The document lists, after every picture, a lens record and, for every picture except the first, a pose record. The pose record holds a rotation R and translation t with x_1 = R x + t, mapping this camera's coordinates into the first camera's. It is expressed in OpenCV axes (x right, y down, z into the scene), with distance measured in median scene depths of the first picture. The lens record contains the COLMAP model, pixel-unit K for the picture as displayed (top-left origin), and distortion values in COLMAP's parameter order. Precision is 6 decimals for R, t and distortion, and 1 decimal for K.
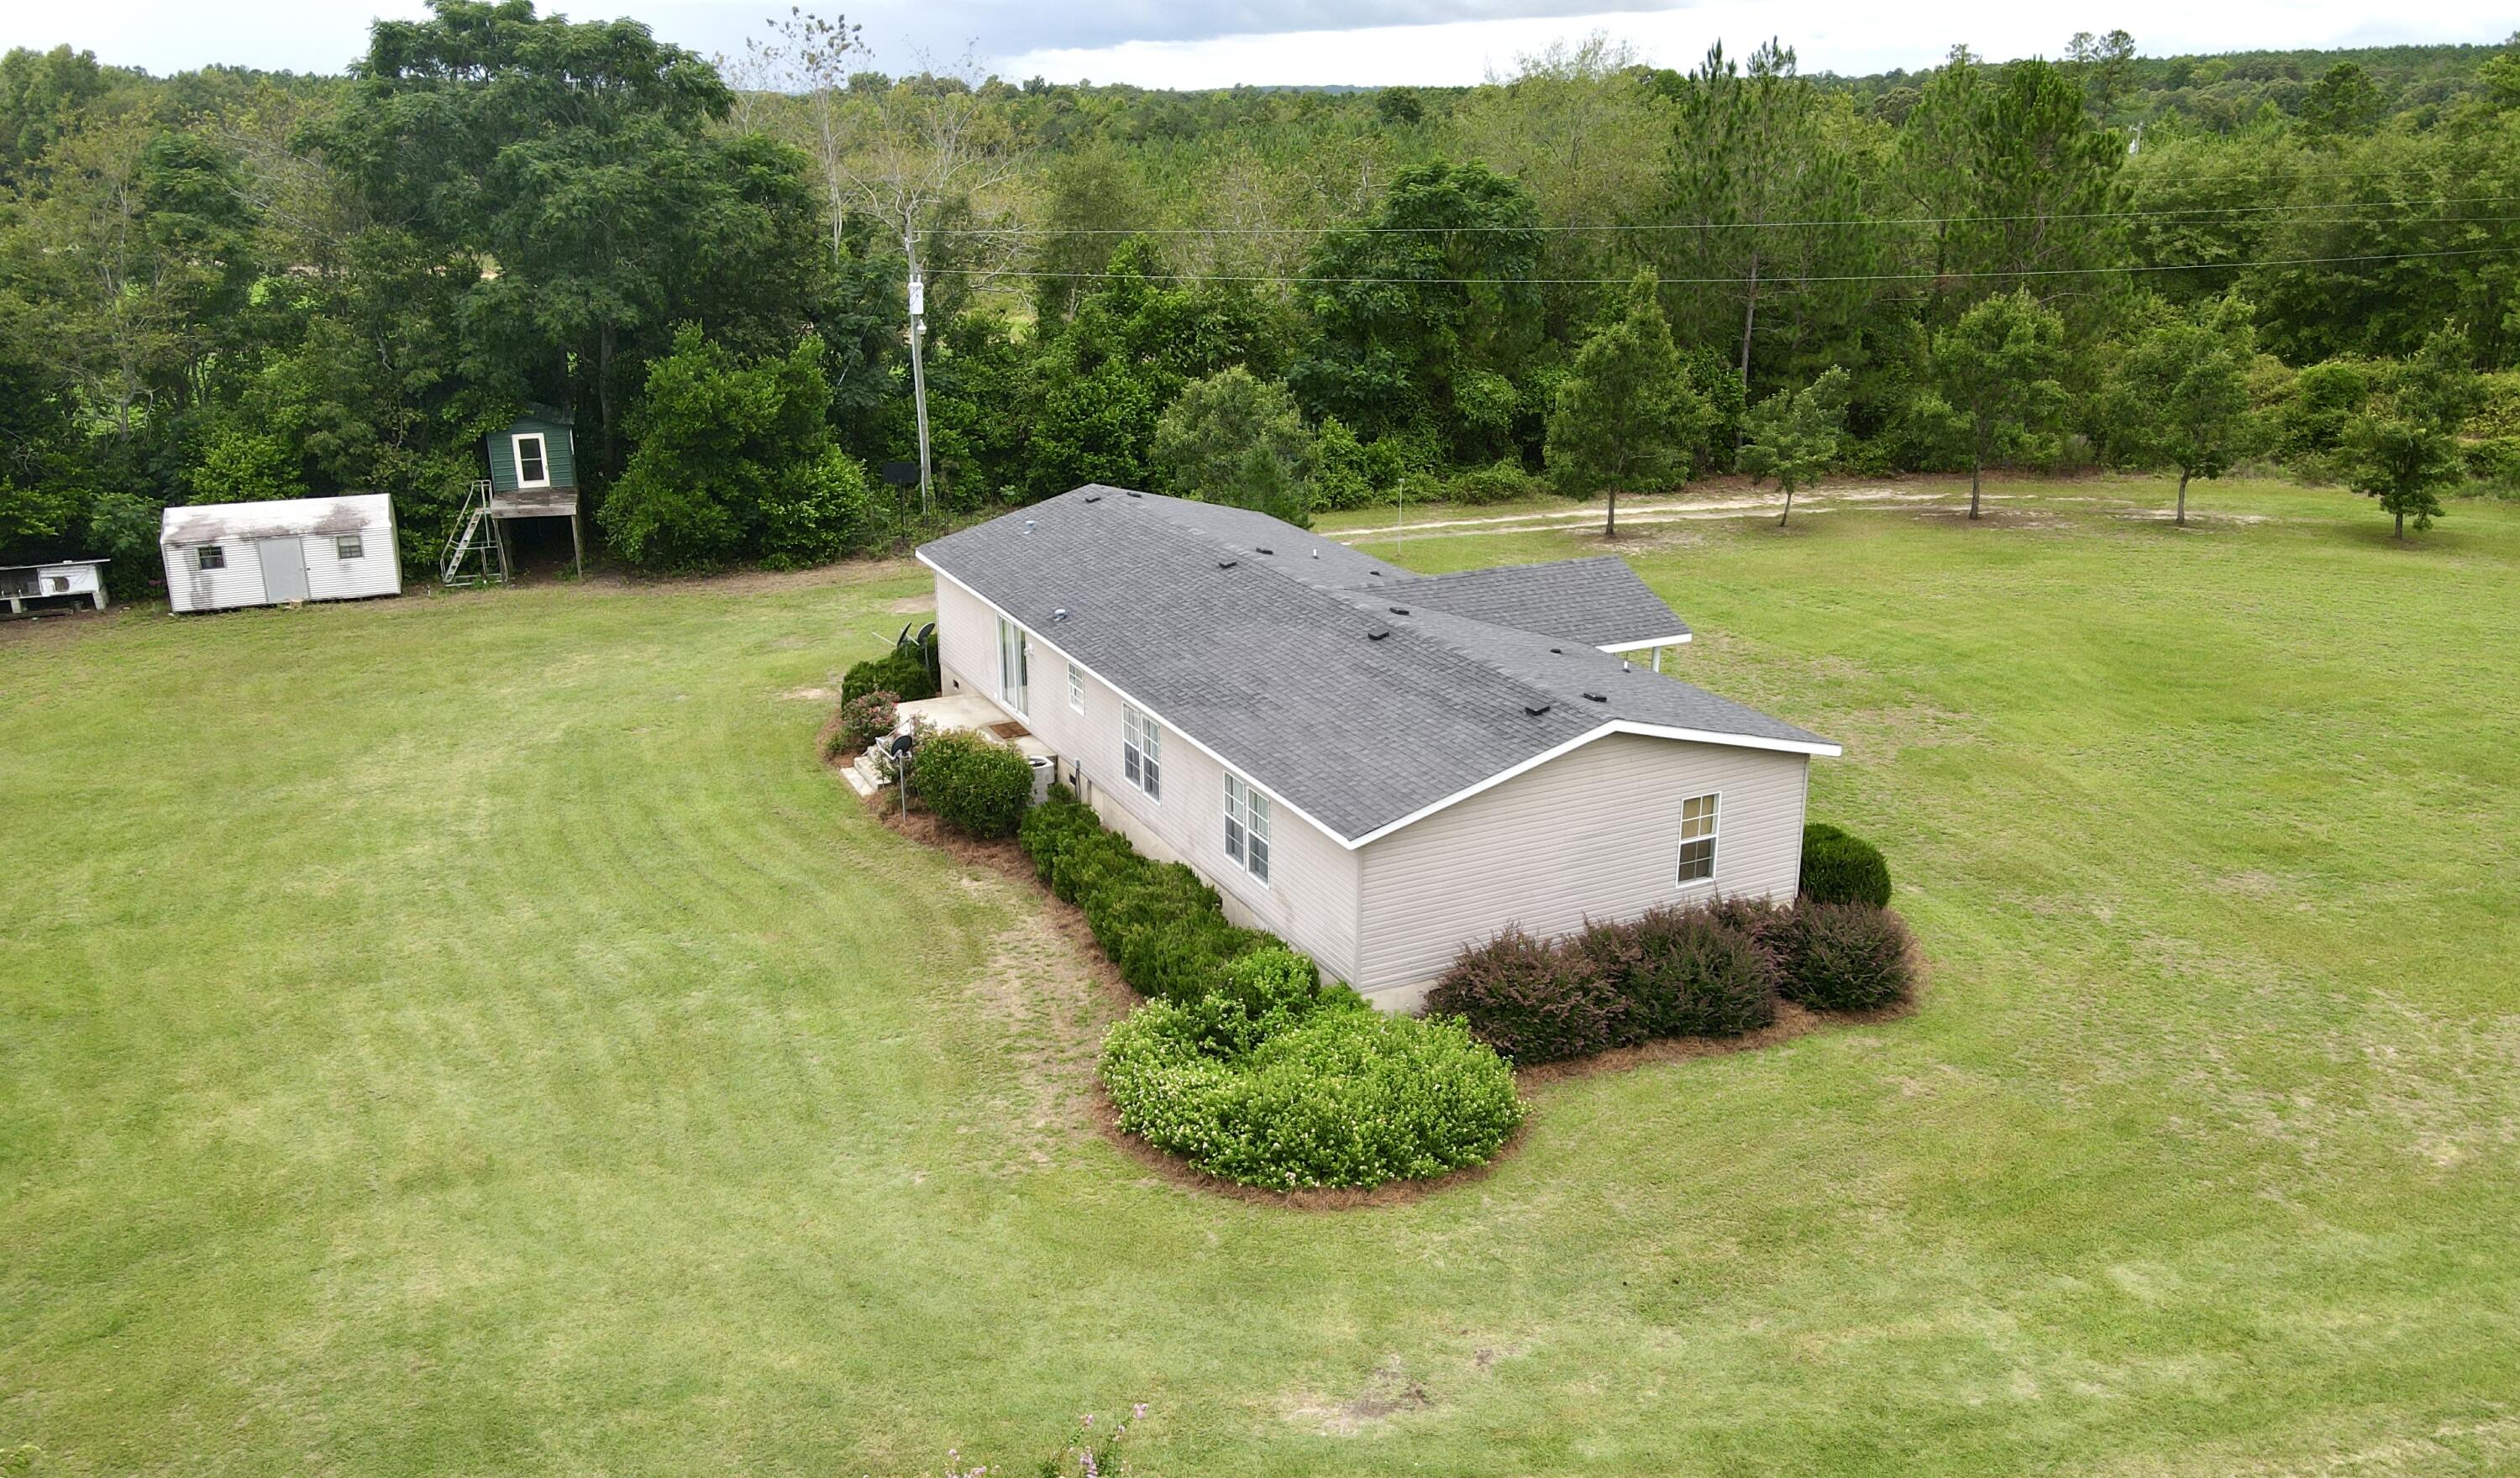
lens RADIAL K [[1926.6, 0, 1257.3], [0, 1926.6, 787.2], [0, 0, 1]] dist [-0.038557, 0.114849]
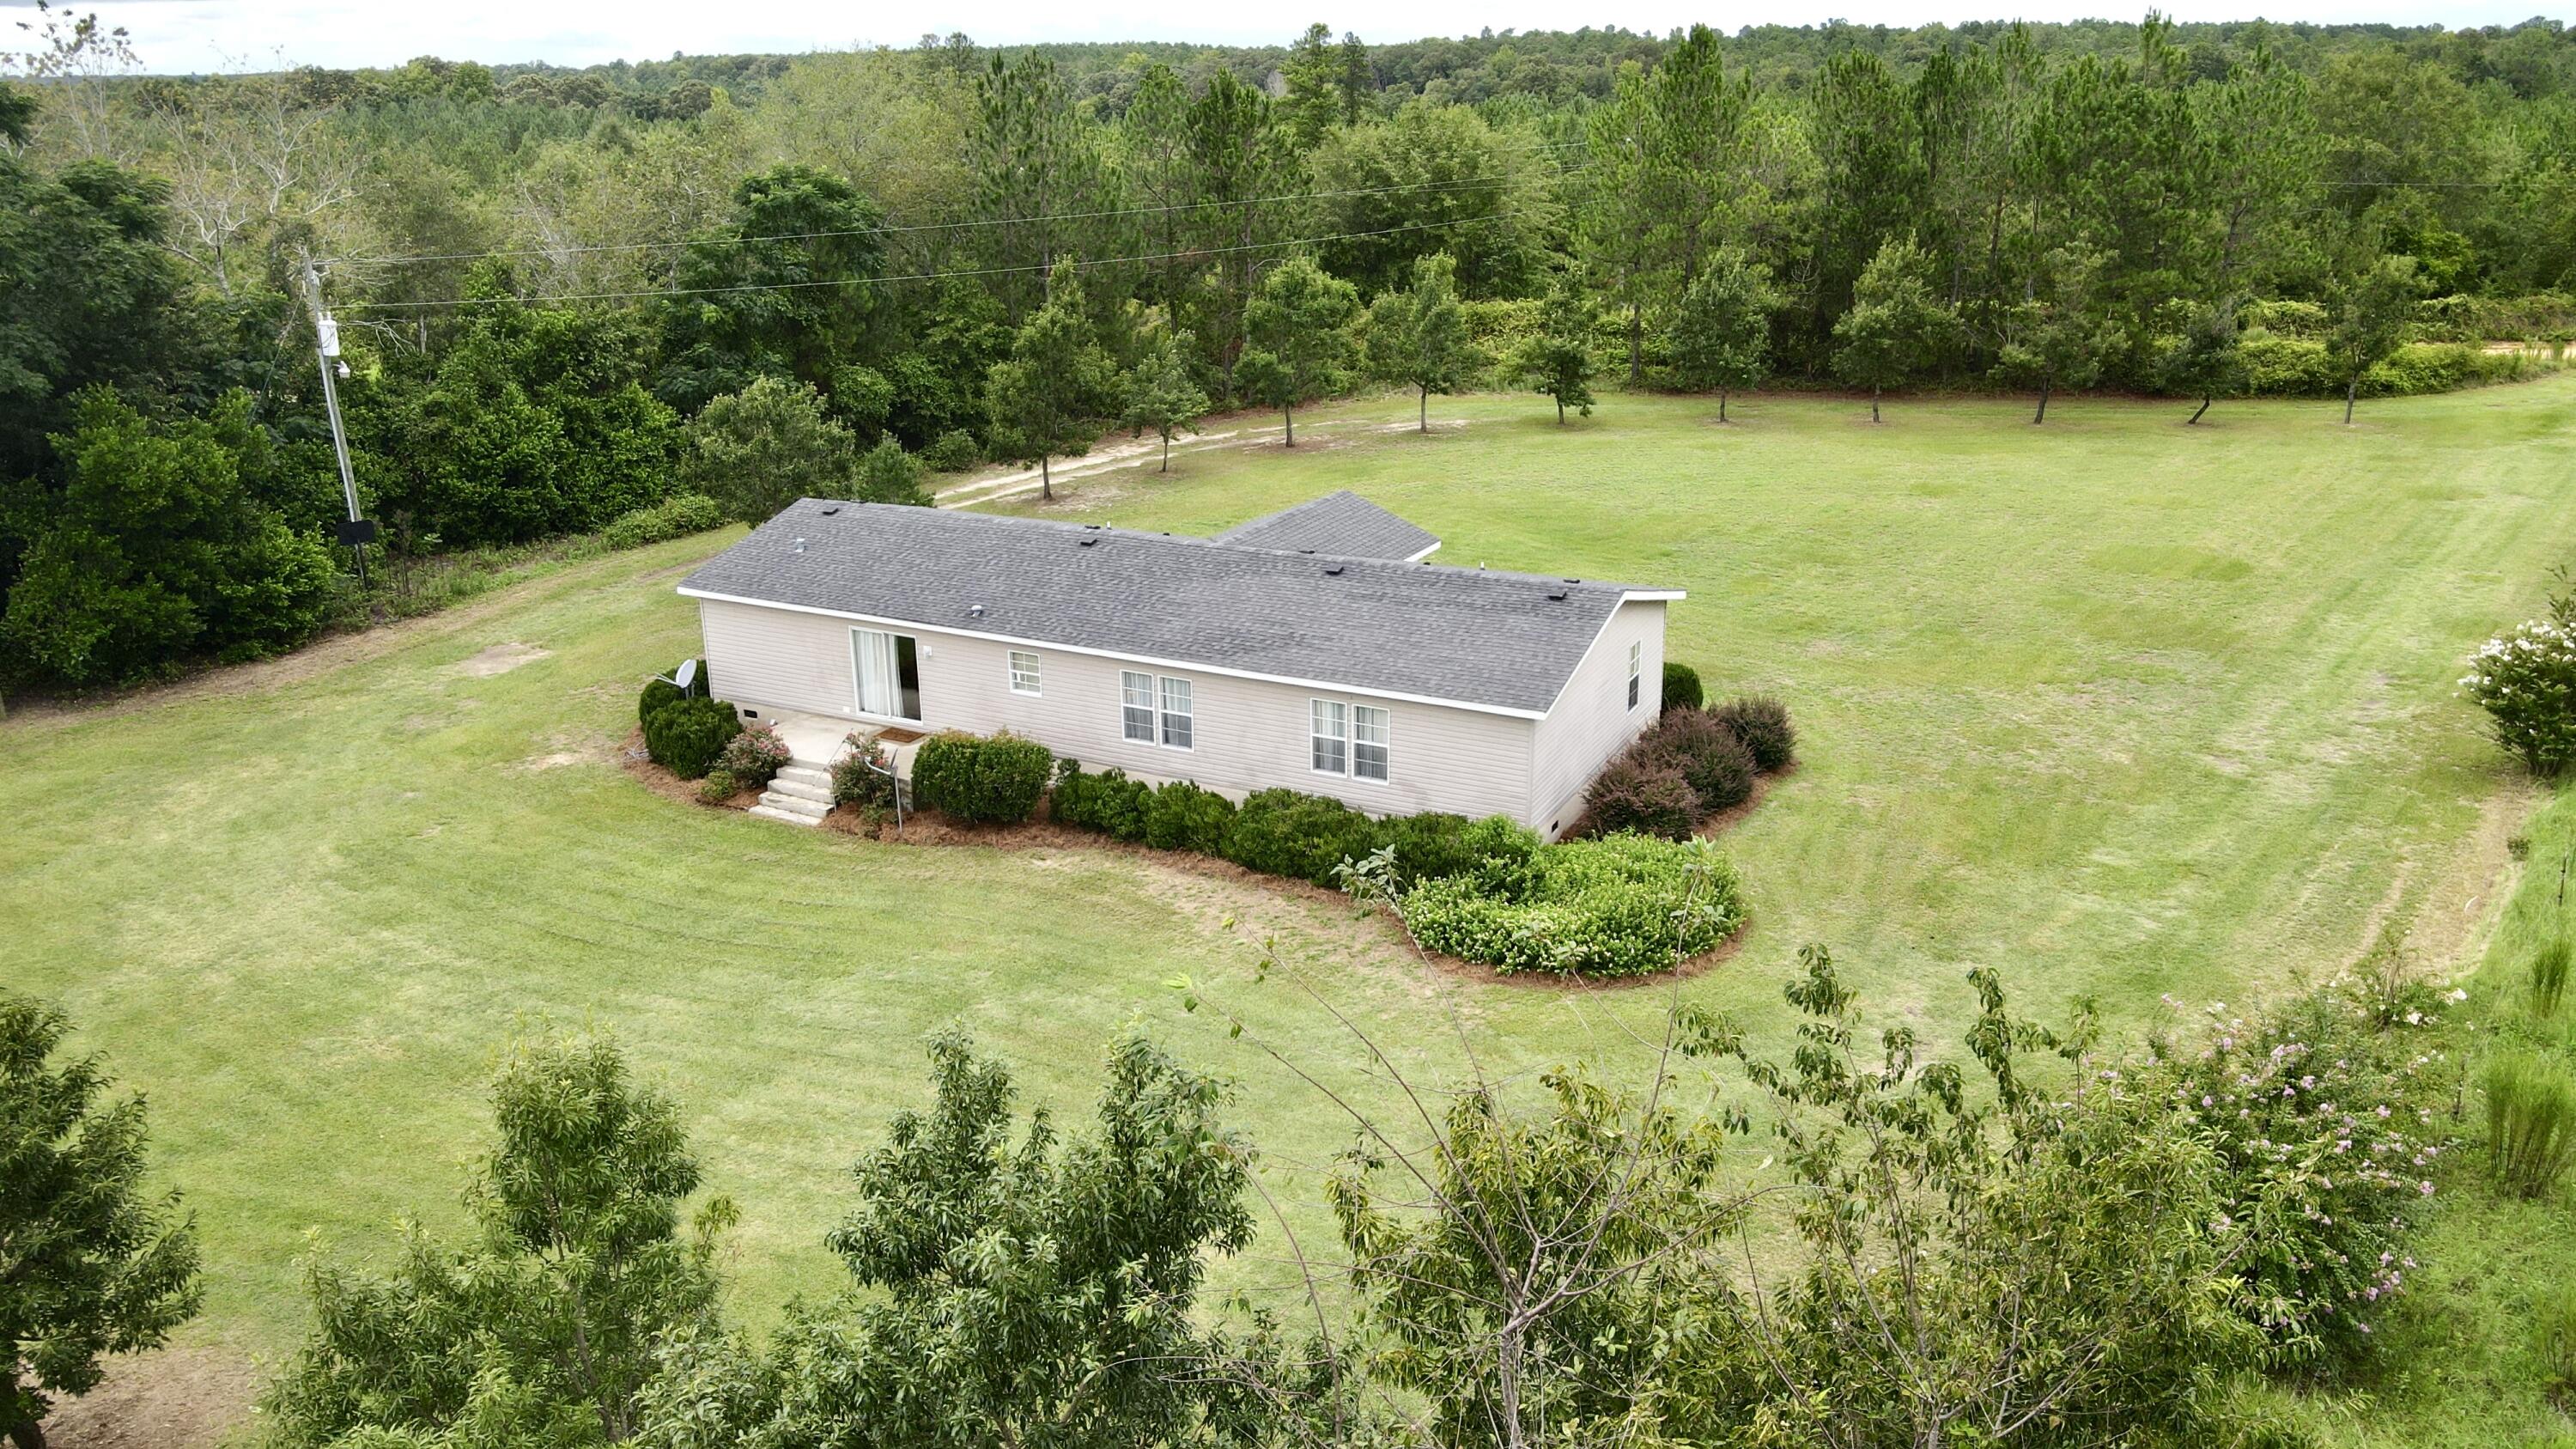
lens RADIAL K [[1901.5, 0, 1294.6], [0, 1901.5, 734.3], [0, 0, 1]] dist [-0.006759, 0.034551]
pose [[0.794555, -0.202557, 0.572410, -0.374346], [0.210520, 0.976141, 0.053204, -0.027632], [-0.569529, 0.078231, 0.818240, 0.031953]]
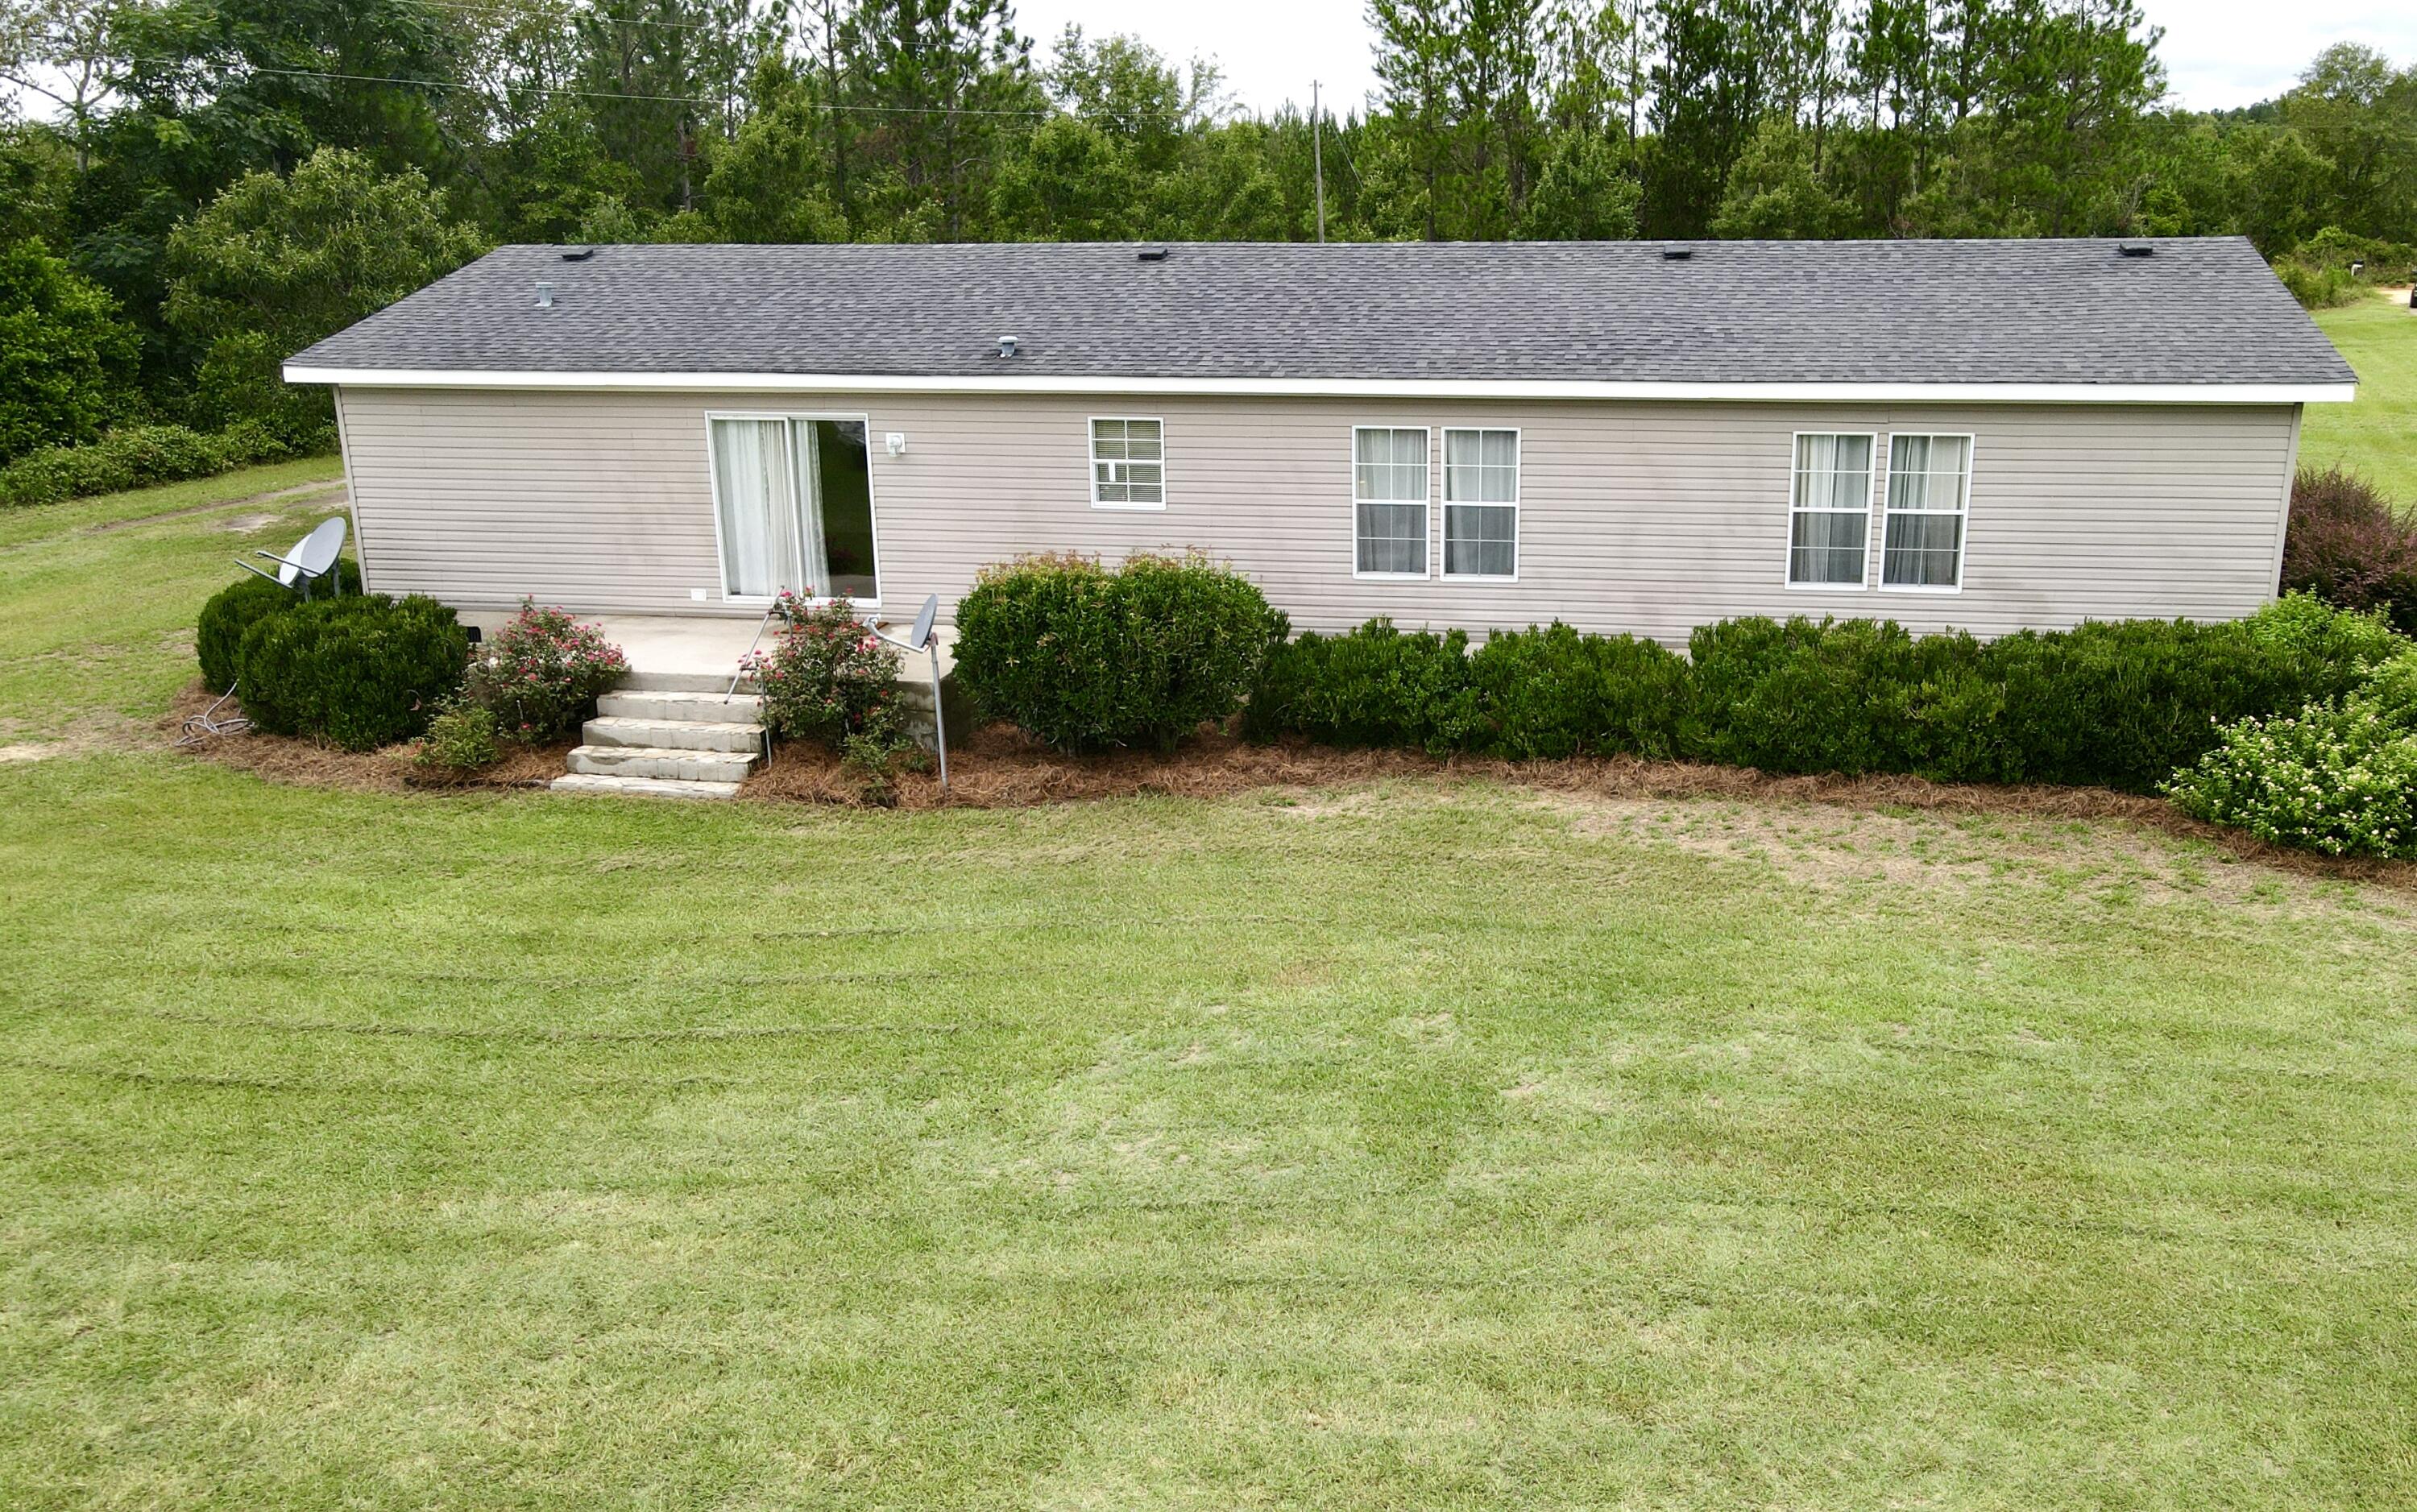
lens RADIAL K [[1948.9, 0, 1273.8], [0, 1948.9, 757.4], [0, 0, 1]] dist [0.010705, 0.016134]
pose [[0.589040, -0.212854, 0.779567, -0.318879], [0.283539, 0.957795, 0.047276, 0.007028], [-0.756728, 0.193190, 0.624532, 0.415744]]
